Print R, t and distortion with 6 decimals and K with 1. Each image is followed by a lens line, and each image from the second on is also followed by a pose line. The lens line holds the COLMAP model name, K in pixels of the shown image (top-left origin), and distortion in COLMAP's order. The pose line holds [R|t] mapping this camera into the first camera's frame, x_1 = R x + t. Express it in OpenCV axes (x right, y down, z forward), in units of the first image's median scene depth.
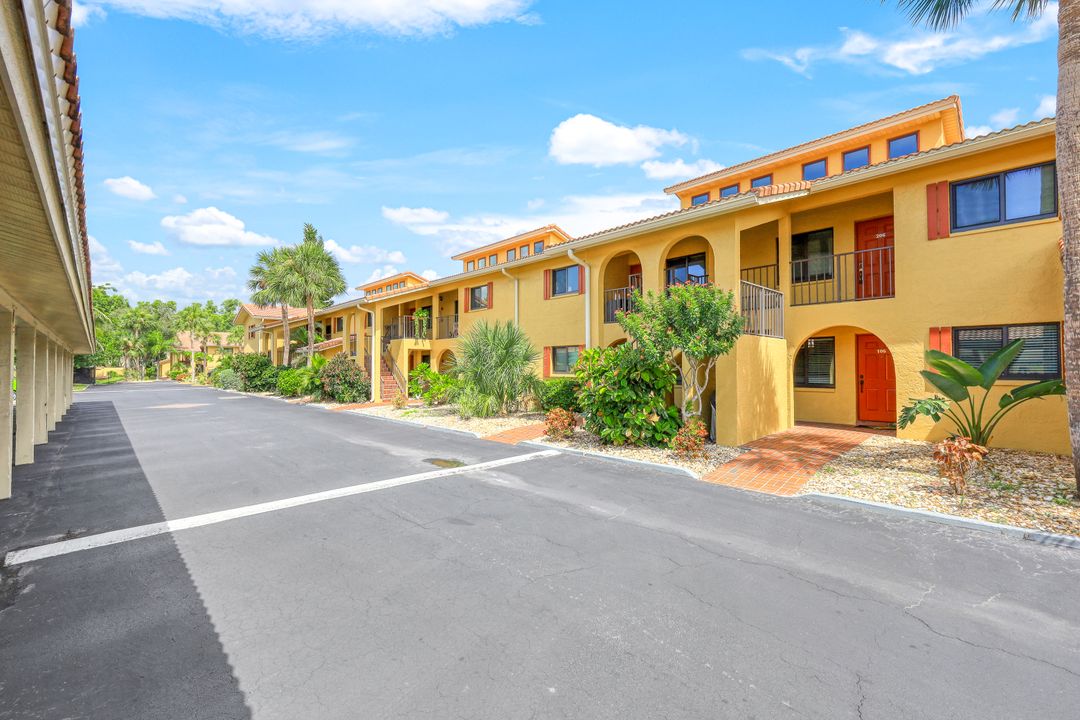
lens RADIAL K [[445.2, 0, 531.1], [0, 445.2, 362.7], [0, 0, 1]] dist [0.001891, 0.000131]
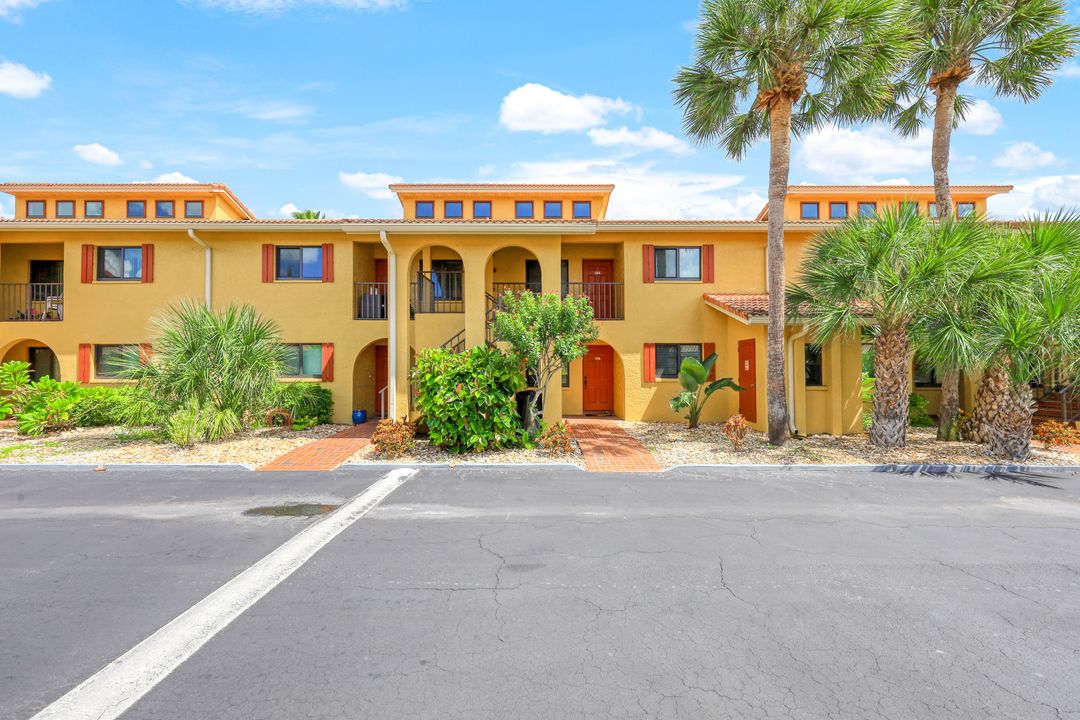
lens RADIAL K [[445.2, 0, 536.9], [0, 445.2, 361.4], [0, 0, 1]] dist [0.001891, 0.000131]
pose [[0.697582, 0.017194, 0.716299, -0.394144], [-0.009581, 0.999846, -0.014669, 0.005783], [-0.716441, 0.003370, 0.697640, 0.247515]]
